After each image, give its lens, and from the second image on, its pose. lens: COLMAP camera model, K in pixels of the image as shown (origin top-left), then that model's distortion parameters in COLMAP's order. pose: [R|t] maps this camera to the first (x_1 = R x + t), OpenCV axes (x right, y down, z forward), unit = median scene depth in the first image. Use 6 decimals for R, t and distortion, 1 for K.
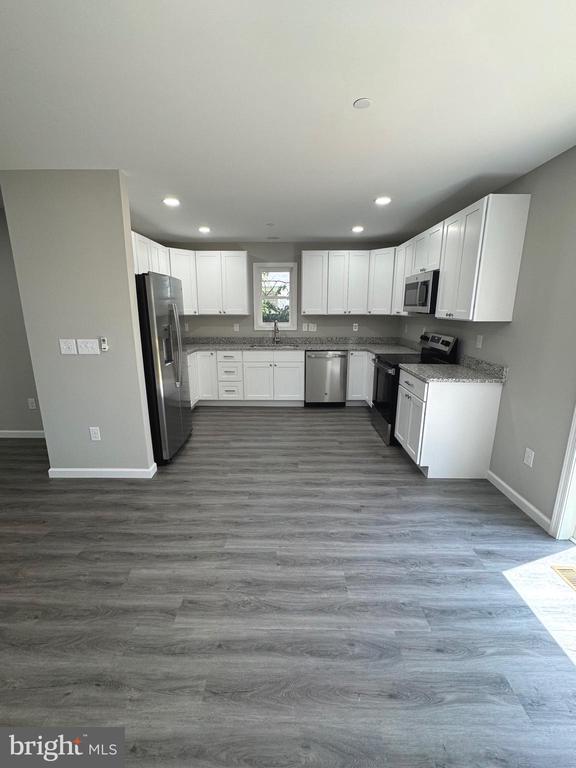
lens RADIAL K [[330.2, 0, 287.5], [0, 330.2, 384.6], [0, 0, 1]] dist [-0.000603, 0.000227]
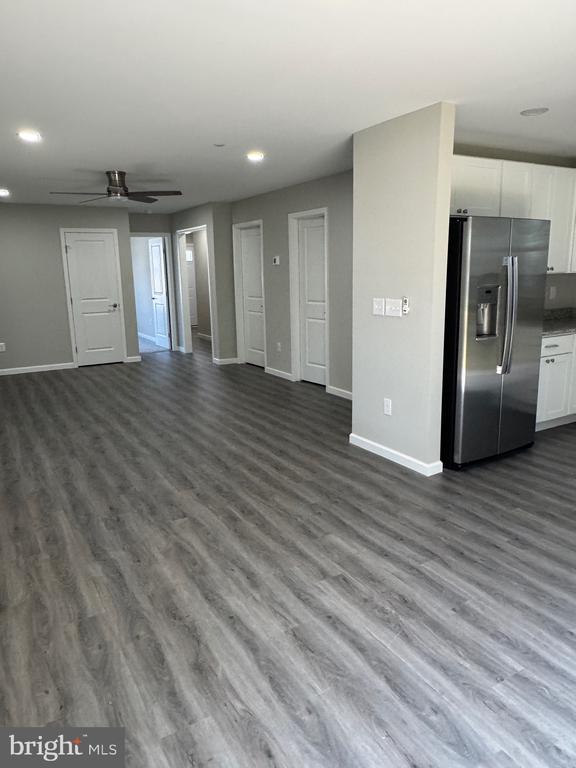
lens RADIAL K [[539.7, 0, 287.0], [0, 539.7, 377.9], [0, 0, 1]] dist [0.008598, -0.000830]
pose [[0.517094, 0.160988, -0.840652, 0.478364], [-0.175076, 0.981281, 0.080228, 0.005425], [0.837832, 0.105693, 0.535600, -0.006401]]
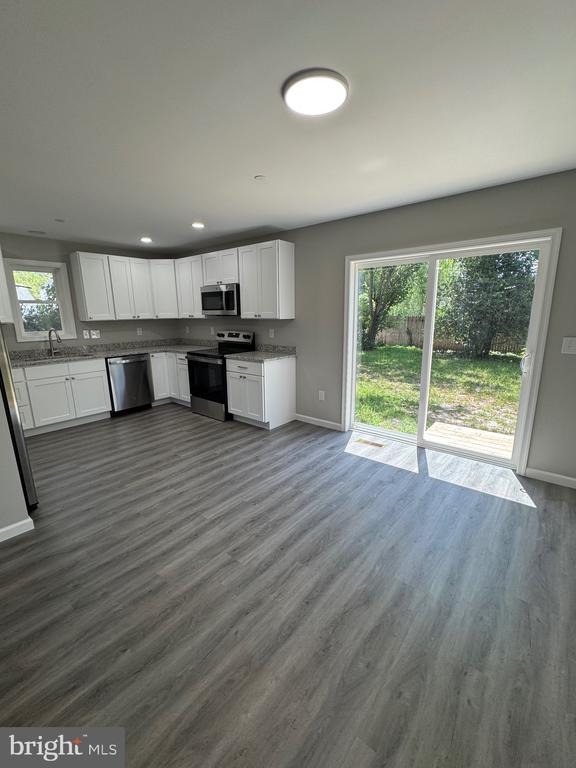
lens RADIAL K [[330.2, 0, 285.1], [0, 330.2, 384.1], [0, 0, 1]] dist [-0.000603, 0.000227]
pose [[0.632267, -0.174870, 0.754758, -0.582913], [0.189302, 0.979536, 0.068370, 0.005152], [-0.751268, 0.099649, 0.652431, 0.000807]]
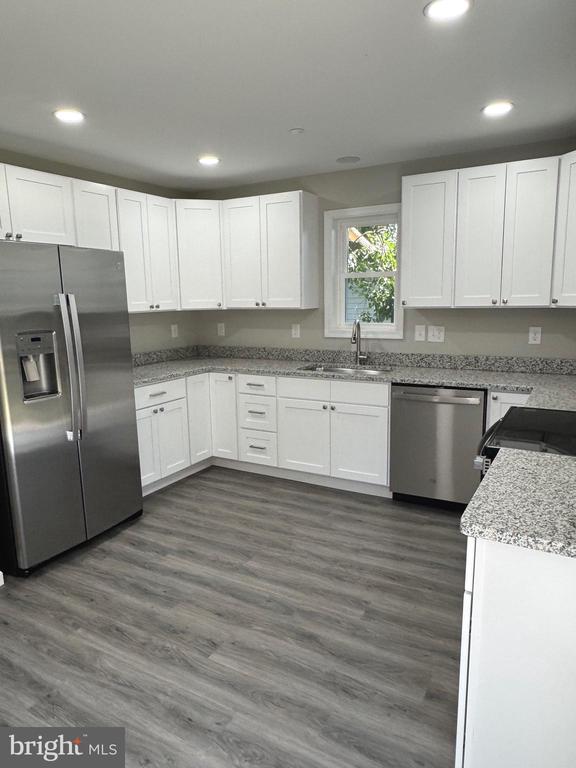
lens RADIAL K [[517.6, 0, 289.3], [0, 517.6, 387.9], [0, 0, 1]] dist [-0.008257, 0.001203]
pose [[0.875867, 0.069102, -0.477580, 0.468980], [-0.091710, 0.995493, -0.024155, -0.108315], [0.473758, 0.064956, 0.878256, 0.463031]]
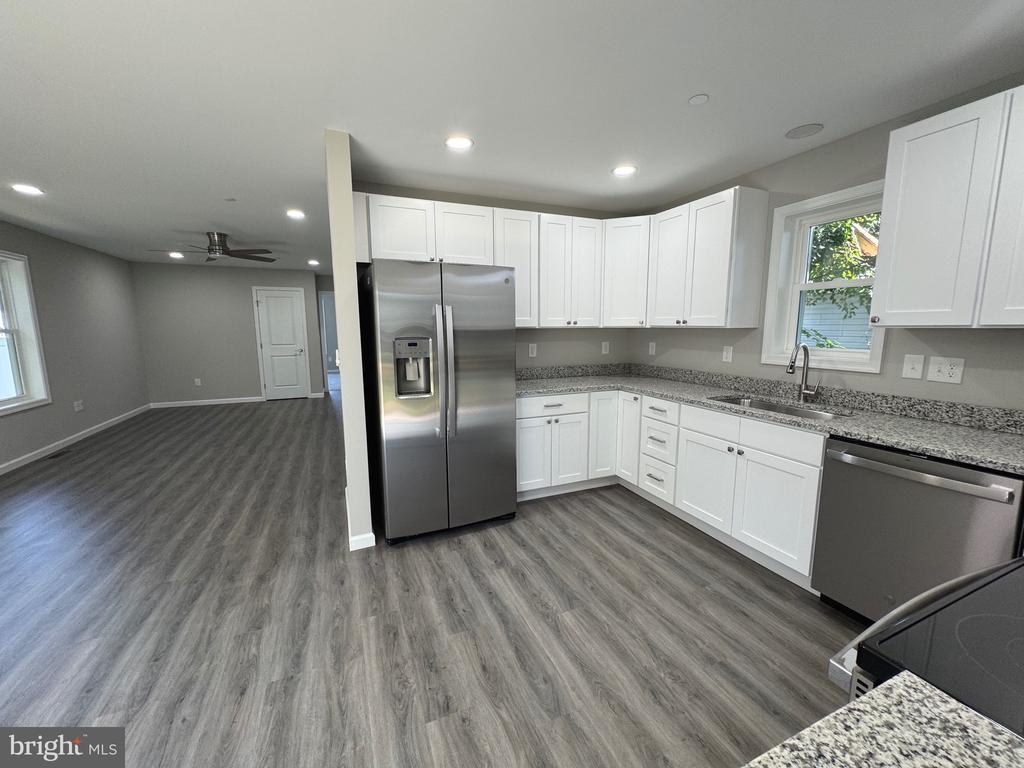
lens RADIAL K [[407.7, 0, 512.6], [0, 407.7, 384.8], [0, 0, 1]] dist [-0.003192, 0.000423]
pose [[0.406156, 0.129035, -0.904647, 0.475520], [-0.204279, 0.977748, 0.047748, -0.177855], [0.890678, 0.165407, 0.423478, 0.903456]]
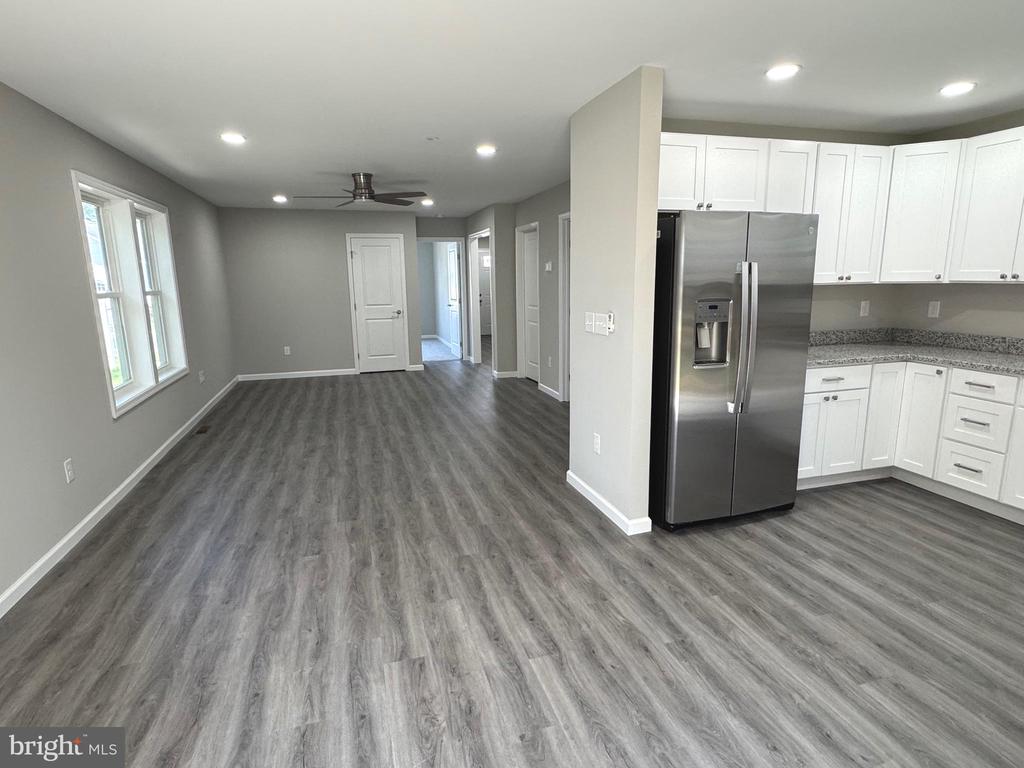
lens RADIAL K [[557.8, 0, 512.9], [0, 557.8, 384.5], [0, 0, 1]] dist [0.001550, 0.000985]
pose [[0.300690, 0.177321, -0.937093, 0.490990], [-0.202650, 0.972006, 0.118902, -0.085581], [0.931943, 0.154149, 0.328207, 0.402023]]
